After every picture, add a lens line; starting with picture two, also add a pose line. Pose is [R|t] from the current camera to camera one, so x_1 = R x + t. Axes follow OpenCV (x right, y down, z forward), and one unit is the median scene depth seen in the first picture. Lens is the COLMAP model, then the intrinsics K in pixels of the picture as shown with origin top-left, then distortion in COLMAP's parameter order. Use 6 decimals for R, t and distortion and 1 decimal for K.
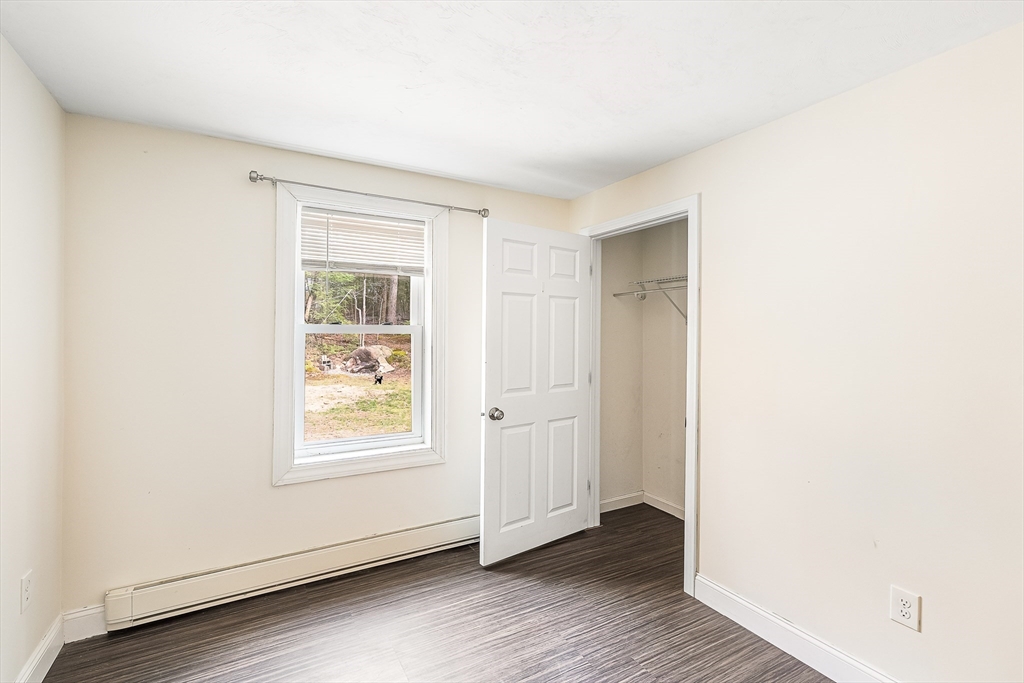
lens RADIAL K [[459.9, 0, 512.3], [0, 459.9, 327.9], [0, 0, 1]] dist [0.000716, 0.000093]
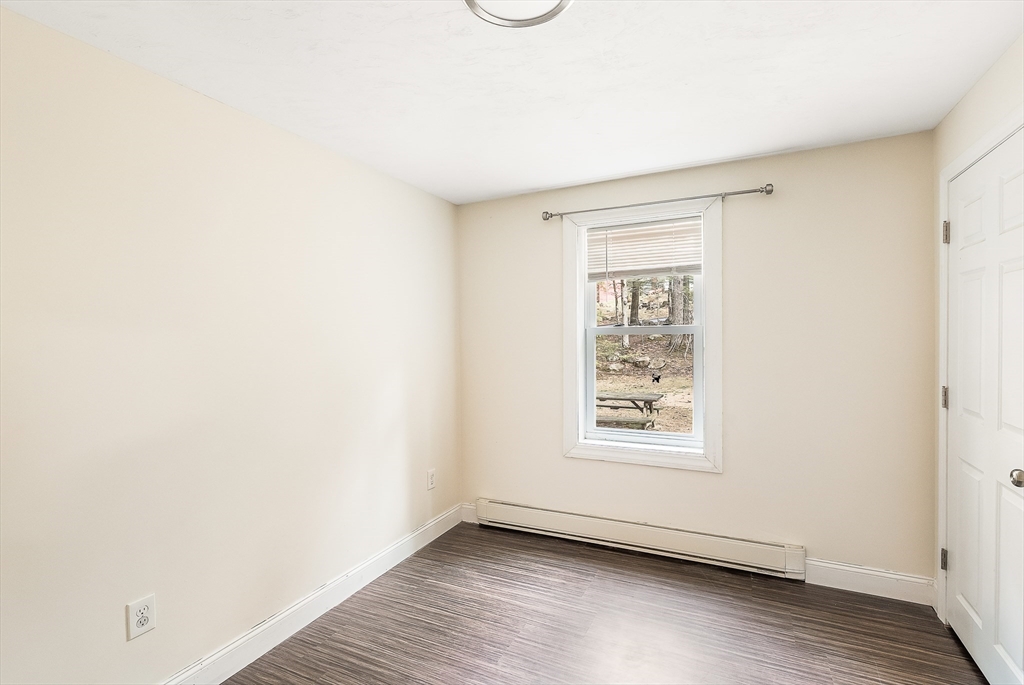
lens RADIAL K [[491.0, 0, 513.8], [0, 491.0, 331.2], [0, 0, 1]] dist [-0.000766, -0.000132]
pose [[0.563779, -0.011097, -0.825851, 0.503902], [0.033898, 0.999378, 0.009712, -0.019187], [0.825230, -0.033470, 0.563805, 0.124149]]
